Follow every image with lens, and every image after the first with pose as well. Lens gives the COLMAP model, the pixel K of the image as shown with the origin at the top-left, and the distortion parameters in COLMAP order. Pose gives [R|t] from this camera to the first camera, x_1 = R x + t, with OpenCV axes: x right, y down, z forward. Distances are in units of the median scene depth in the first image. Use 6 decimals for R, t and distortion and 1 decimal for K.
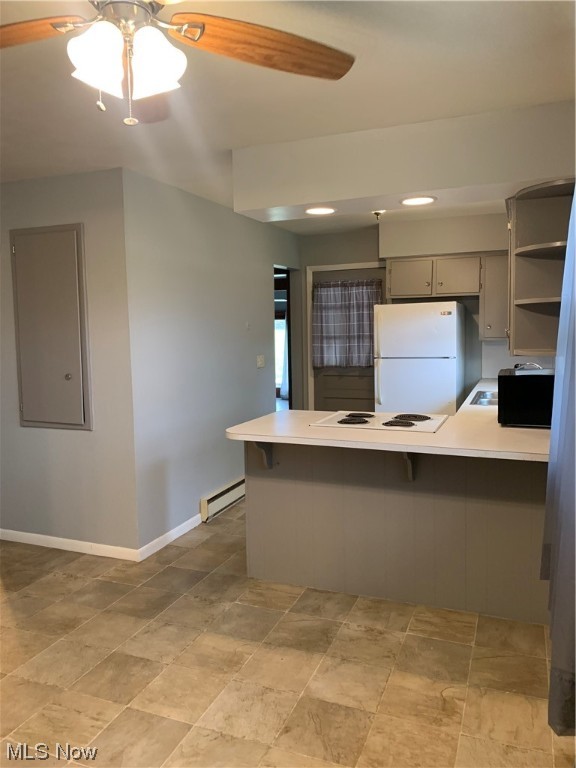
lens RADIAL K [[577.7, 0, 288.0], [0, 577.7, 384.0], [0, 0, 1]] dist [0.044846, -0.038260]
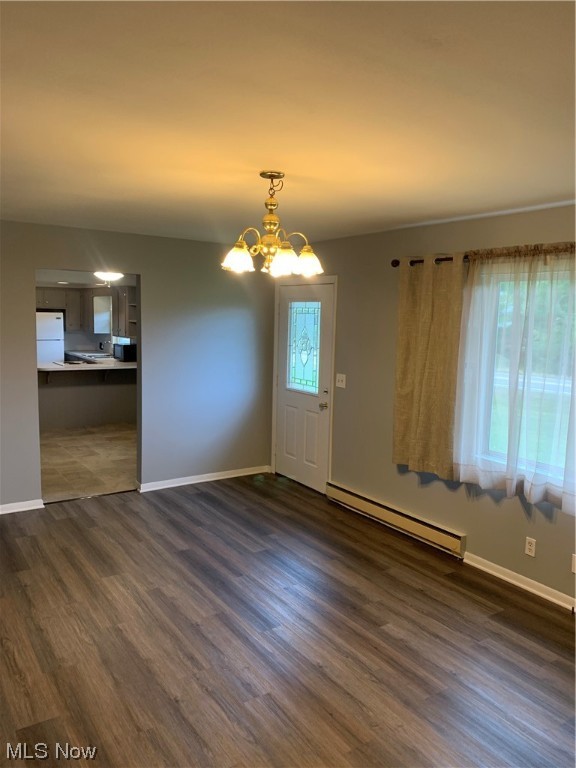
lens RADIAL K [[577.7, 0, 288.0], [0, 577.7, 384.0], [0, 0, 1]] dist [0.044846, -0.038260]
pose [[0.562892, -0.079466, 0.822702, -1.968809], [0.051330, 0.996807, 0.061163, 0.050688], [-0.824935, 0.007801, 0.565174, -1.662349]]
